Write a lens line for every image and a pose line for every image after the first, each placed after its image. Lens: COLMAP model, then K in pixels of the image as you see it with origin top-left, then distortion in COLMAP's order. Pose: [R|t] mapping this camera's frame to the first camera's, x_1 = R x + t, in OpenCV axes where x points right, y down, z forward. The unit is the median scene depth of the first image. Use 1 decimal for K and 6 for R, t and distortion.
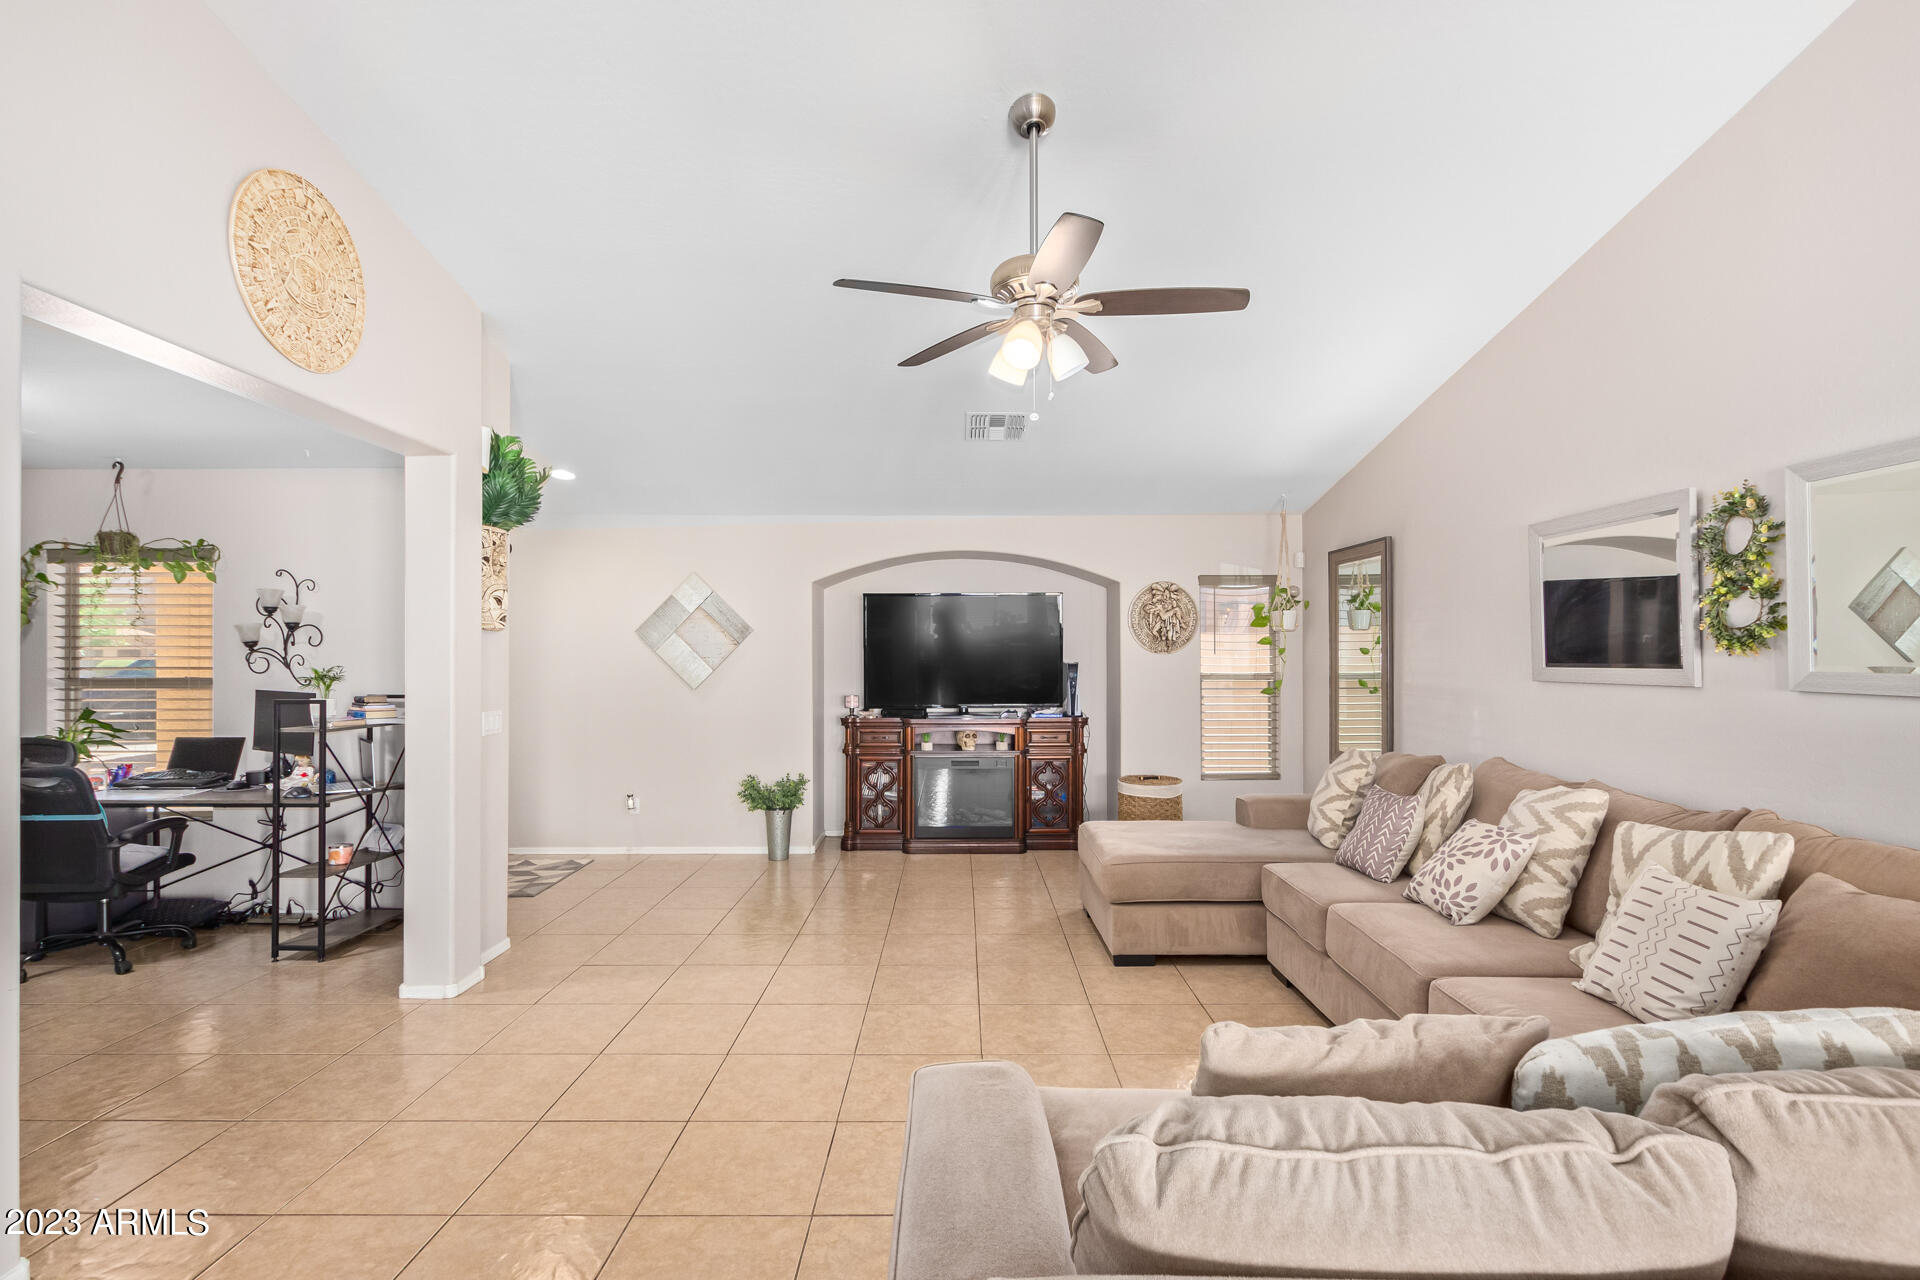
lens RADIAL K [[879.2, 0, 961.9], [0, 879.2, 655.0], [0, 0, 1]] dist [0.005159, -0.000322]
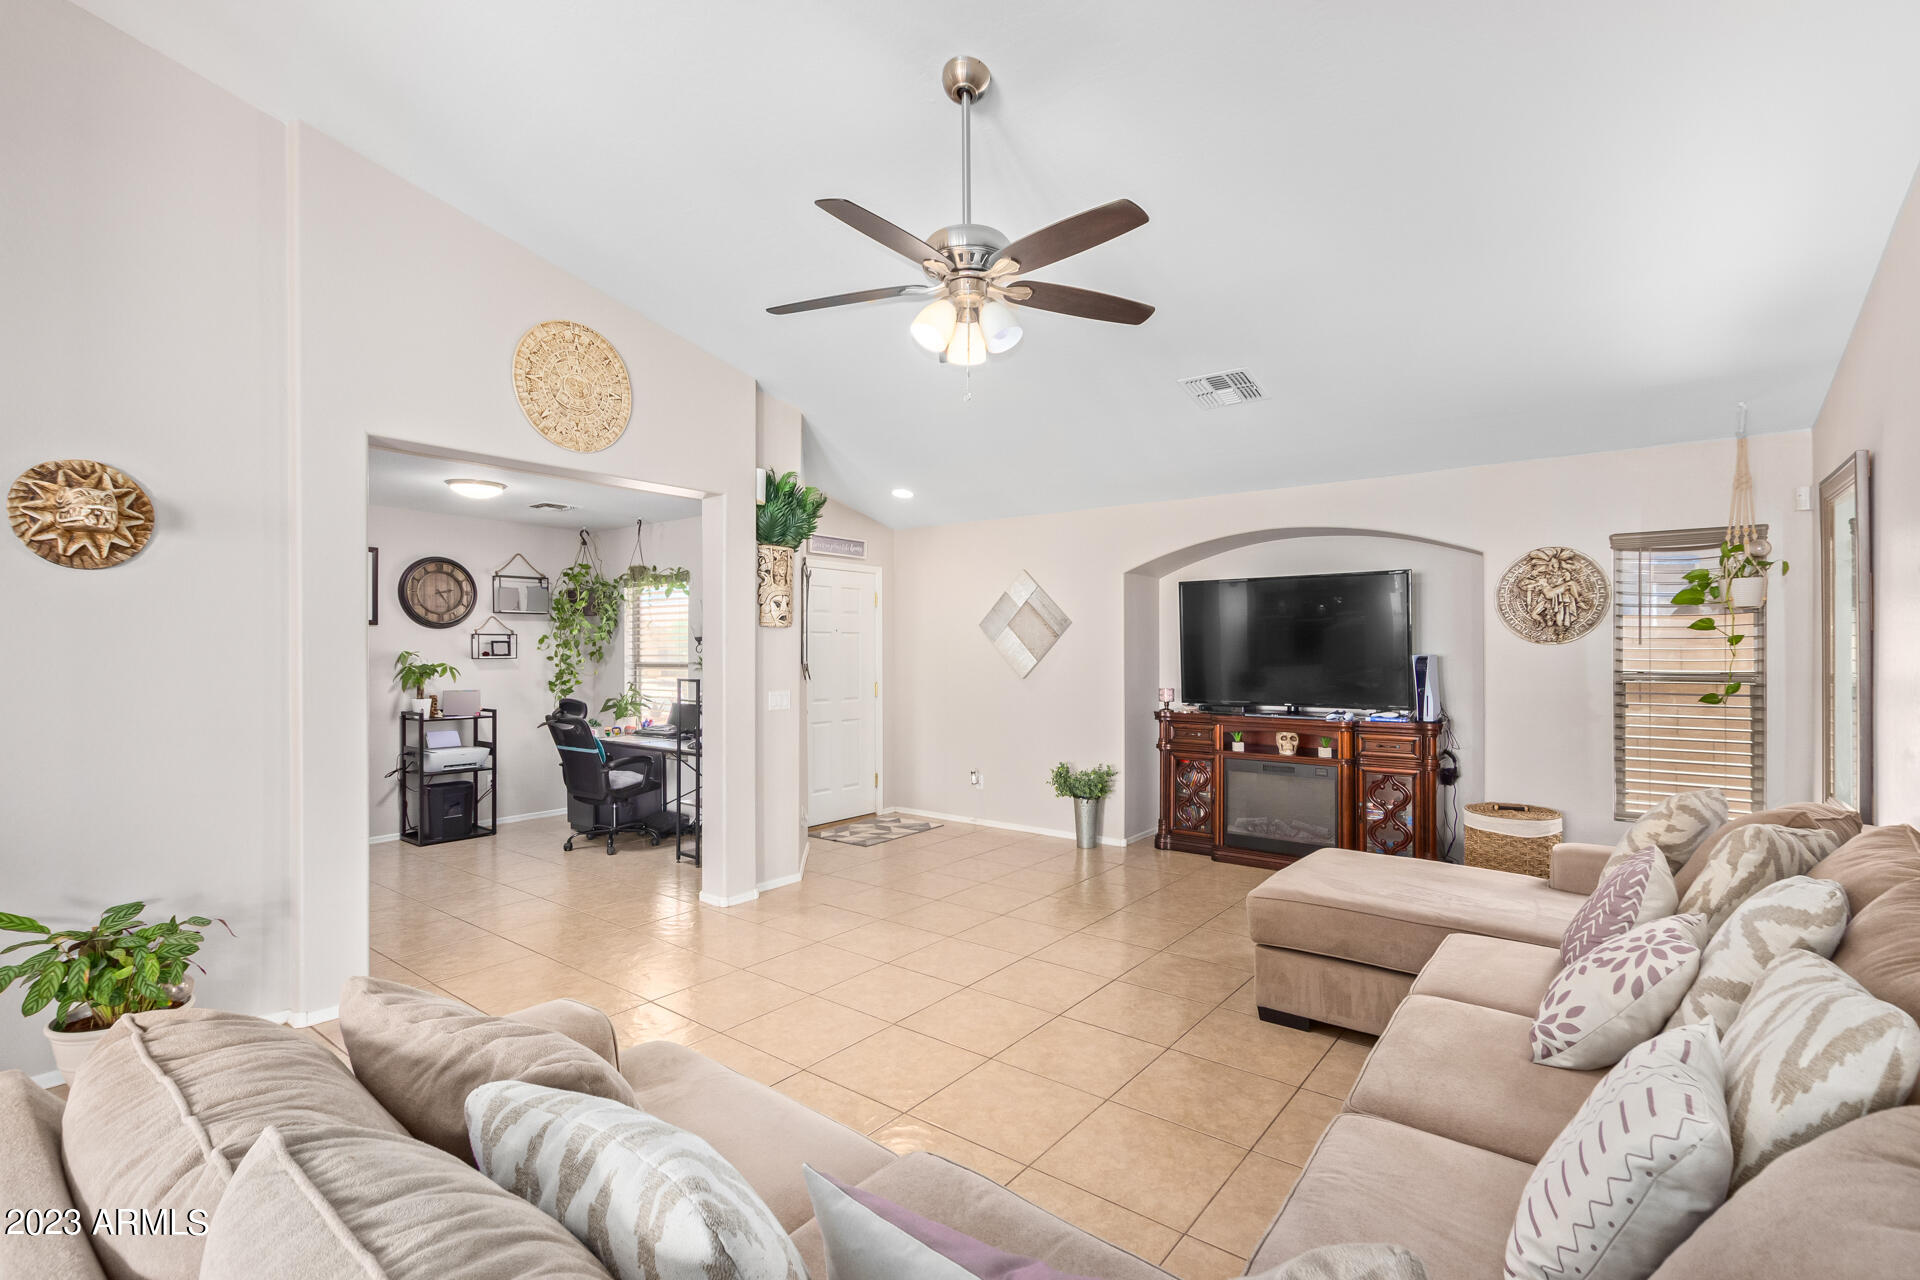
lens RADIAL K [[879.2, 0, 959.9], [0, 879.2, 650.5], [0, 0, 1]] dist [0.005159, -0.000322]
pose [[0.787156, 0.001720, -0.616752, 0.369594], [0.001320, 0.999989, 0.004473, 0.000011], [0.616753, -0.004336, 0.787145, 0.135320]]
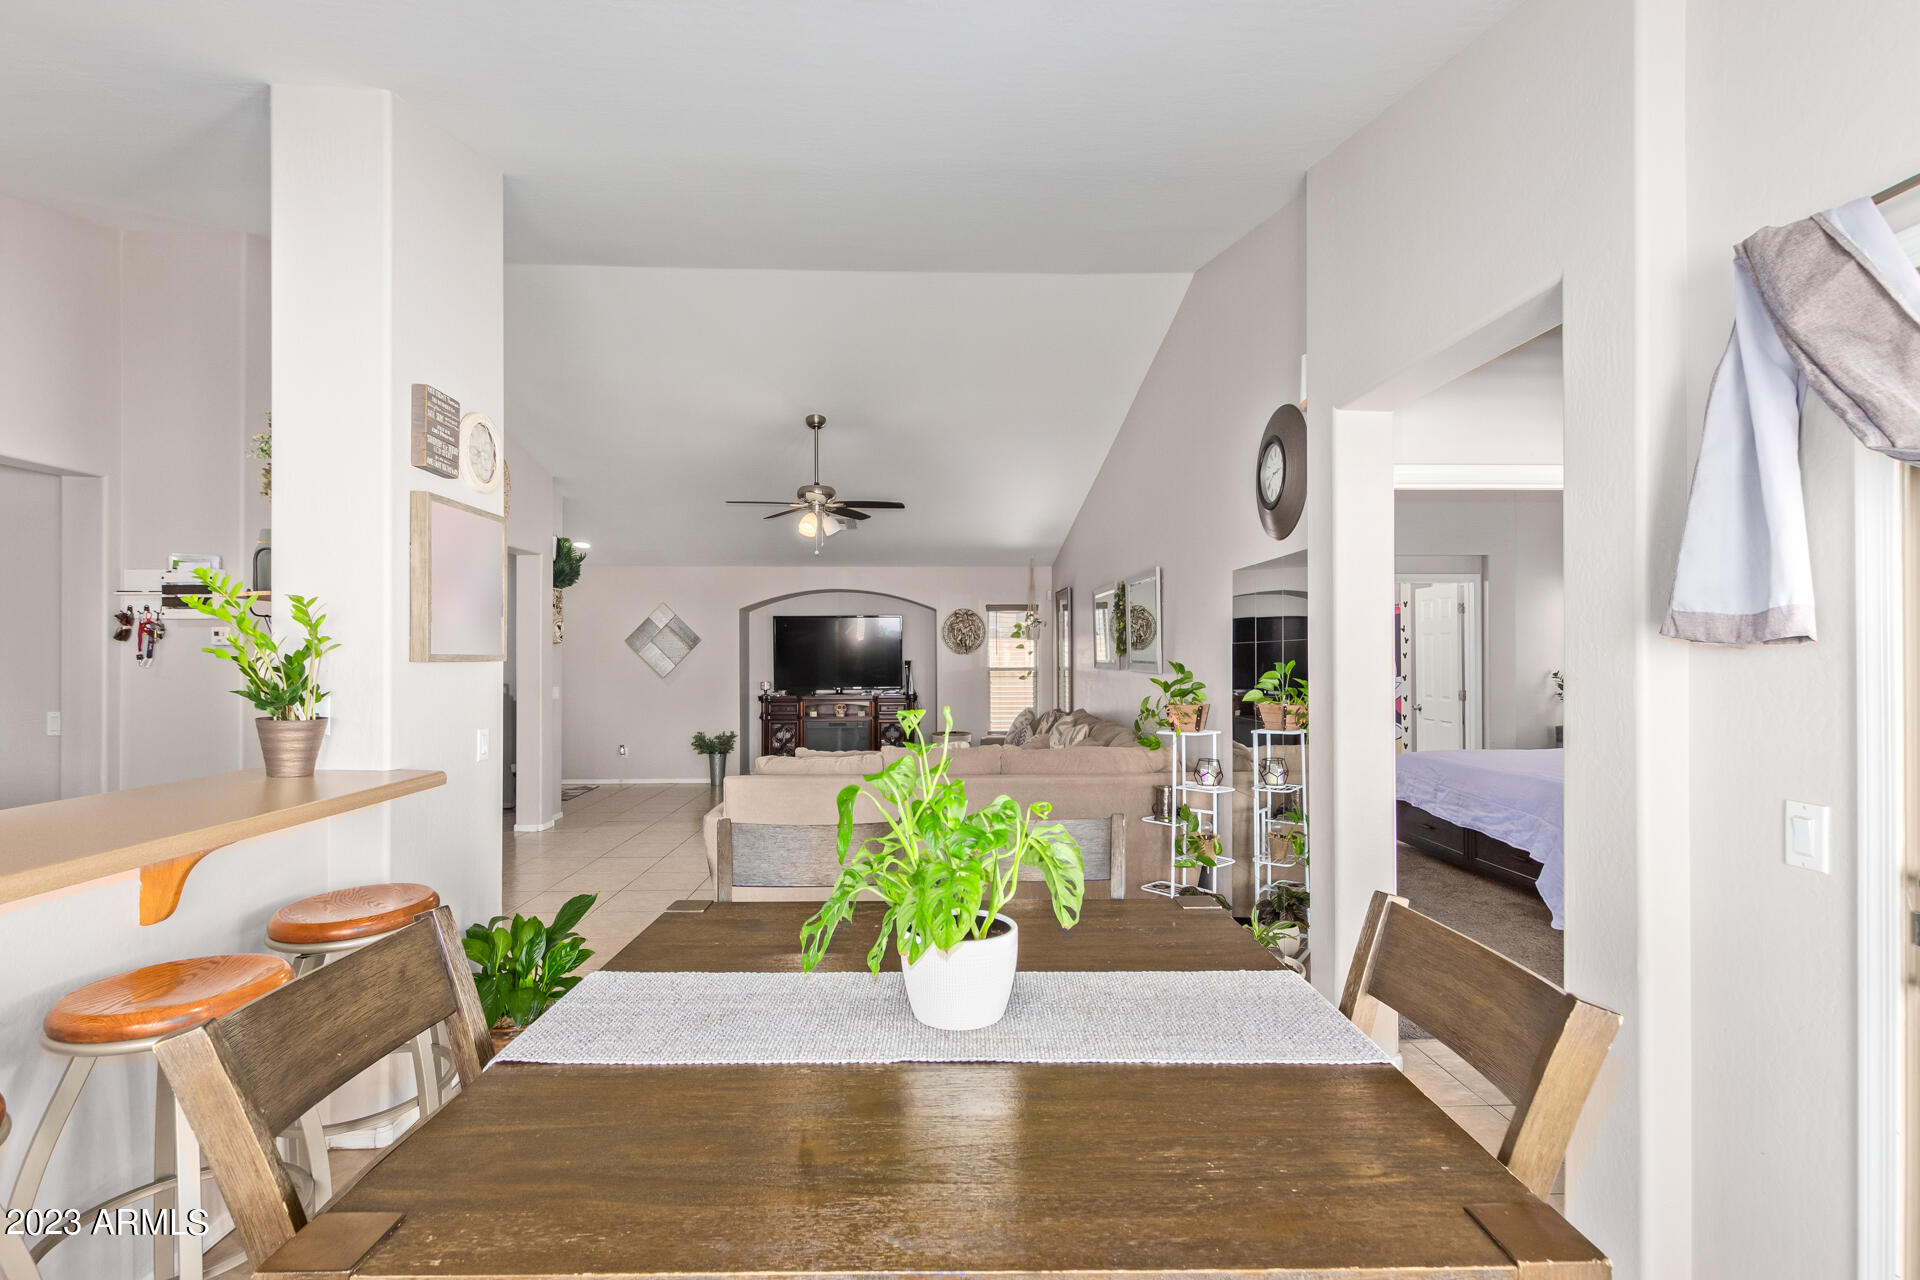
lens RADIAL K [[879.2, 0, 949.0], [0, 879.2, 649.3], [0, 0, 1]] dist [0.005159, -0.000322]
pose [[0.999695, -0.001143, 0.024681, 0.204878], [0.001267, 0.999987, -0.004999, -0.003640], [-0.024675, 0.005028, 0.999683, -0.717193]]
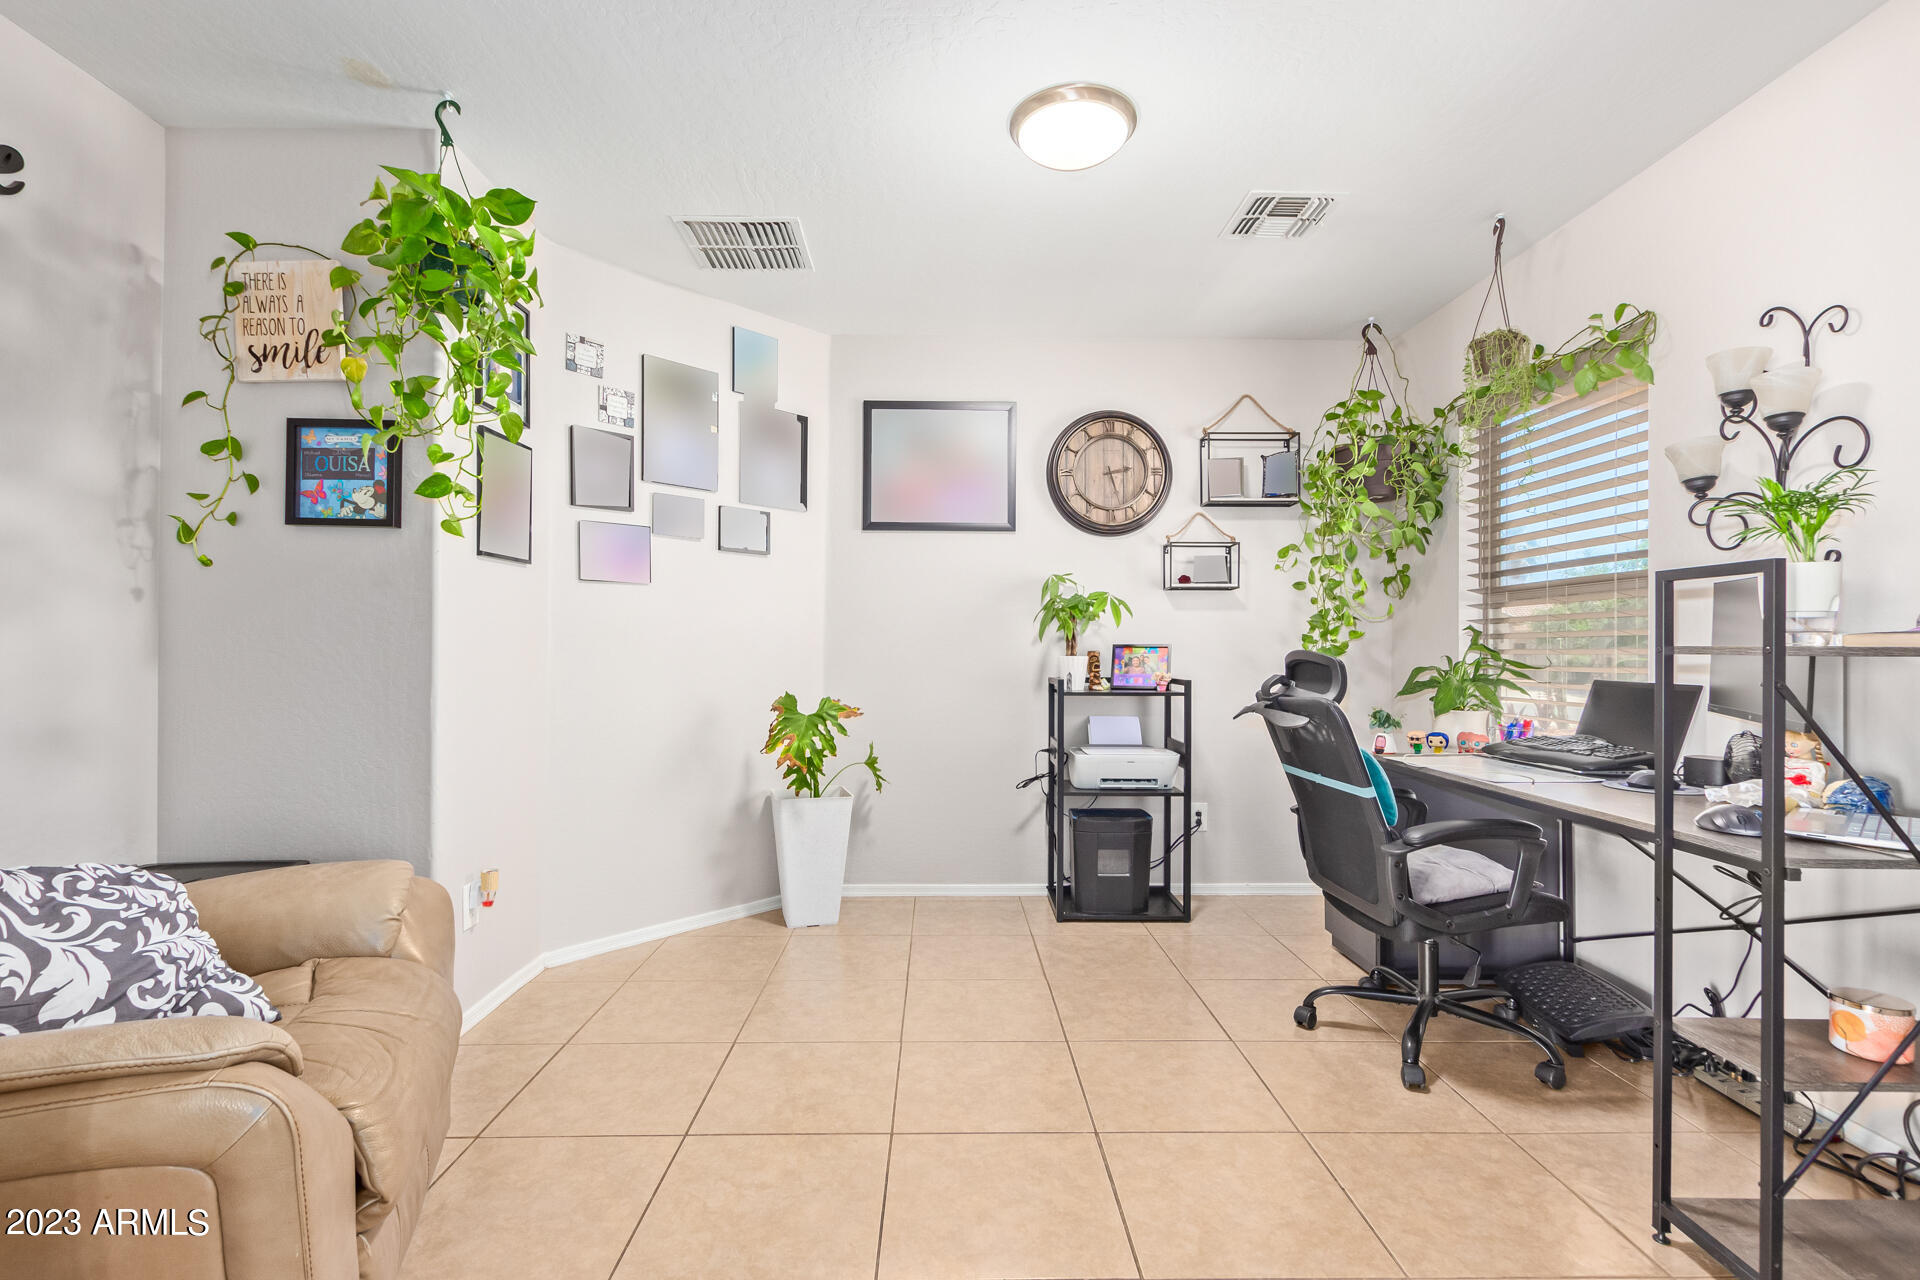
lens RADIAL K [[879.2, 0, 958.5], [0, 879.2, 645.9], [0, 0, 1]] dist [0.005159, -0.000322]
pose [[0.019927, -0.004828, -0.999790, -0.321973], [-0.001241, 0.999987, -0.004854, 0.071165], [0.999801, 0.001337, 0.019921, 0.556551]]
